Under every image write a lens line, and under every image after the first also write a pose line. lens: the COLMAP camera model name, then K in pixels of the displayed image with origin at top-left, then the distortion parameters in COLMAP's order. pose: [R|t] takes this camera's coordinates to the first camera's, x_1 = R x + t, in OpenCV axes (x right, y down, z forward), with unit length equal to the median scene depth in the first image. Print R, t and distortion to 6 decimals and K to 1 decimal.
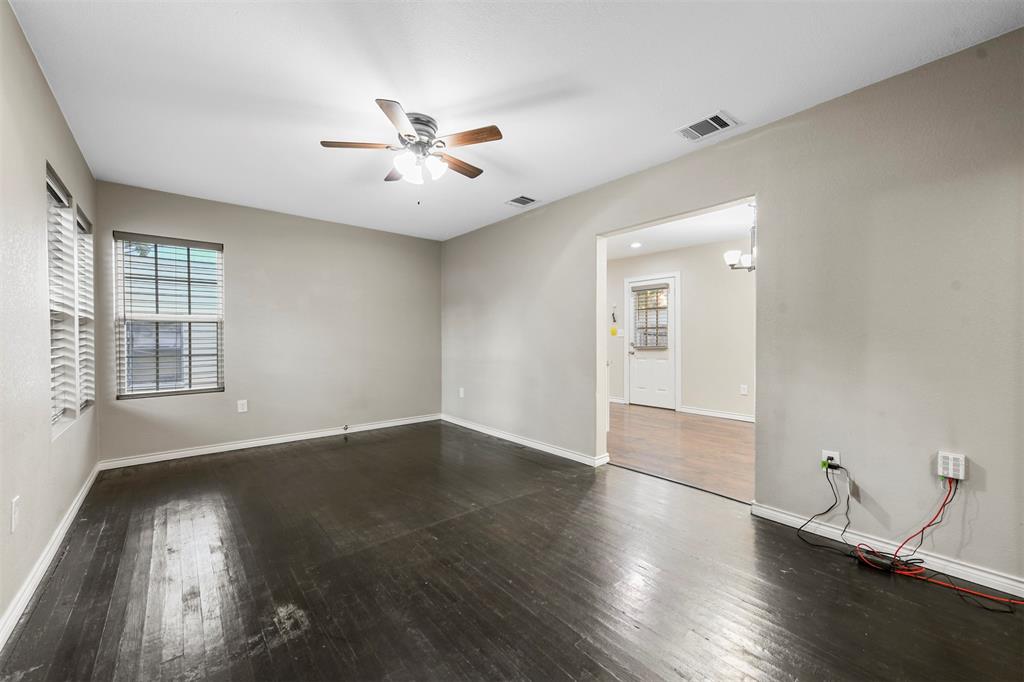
lens RADIAL K [[399.9, 0, 512.7], [0, 399.9, 342.2], [0, 0, 1]] dist [0.013864, 0.000091]
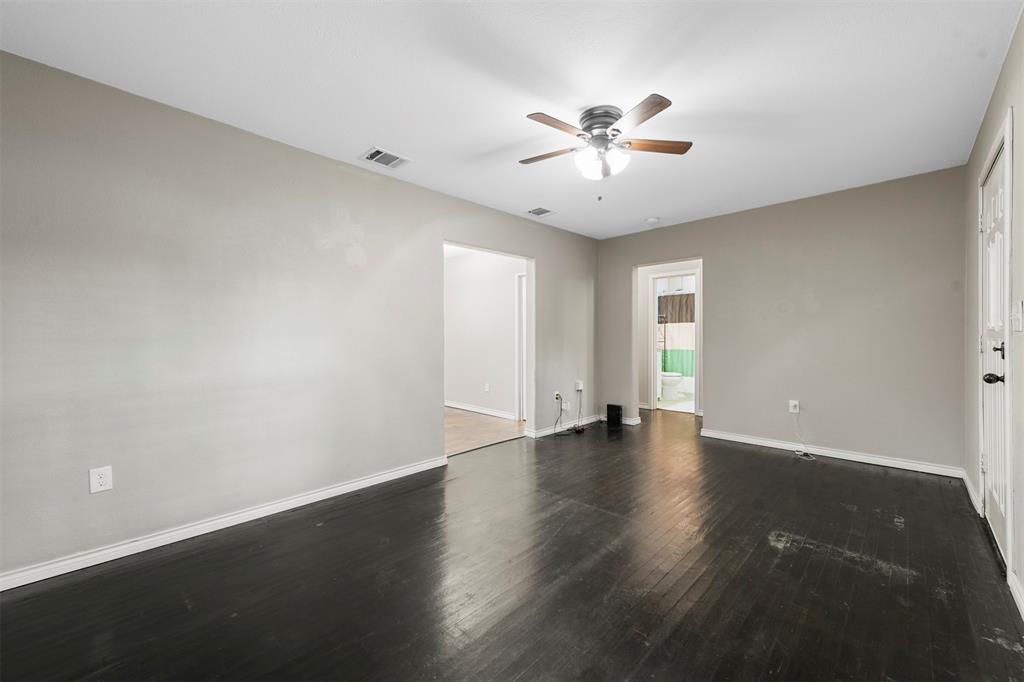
lens RADIAL K [[399.9, 0, 512.7], [0, 399.9, 342.2], [0, 0, 1]] dist [0.013864, 0.000091]
pose [[-0.095085, -0.008321, 0.995434, -0.891361], [0.021042, 0.999725, 0.010367, -0.011204], [-0.995247, 0.021931, -0.094883, 0.985601]]
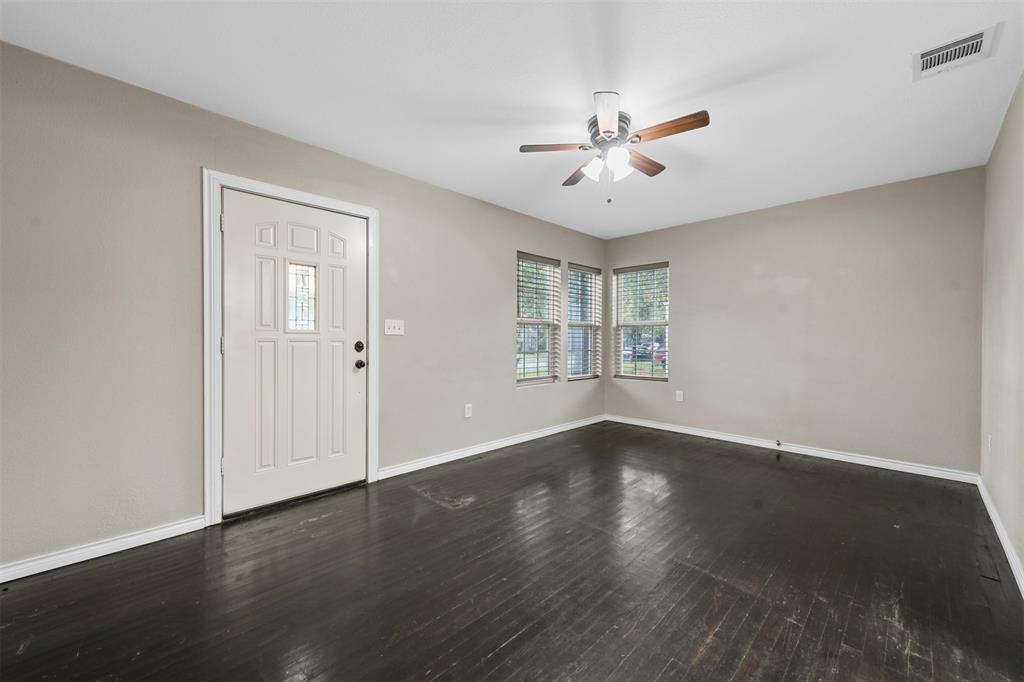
lens RADIAL K [[399.9, 0, 512.7], [0, 399.9, 342.2], [0, 0, 1]] dist [0.013864, 0.000091]
pose [[0.086649, 0.012295, -0.996163, 0.552734], [-0.014215, 0.999837, 0.011104, -0.005248], [0.996138, 0.013199, 0.086809, 0.514440]]
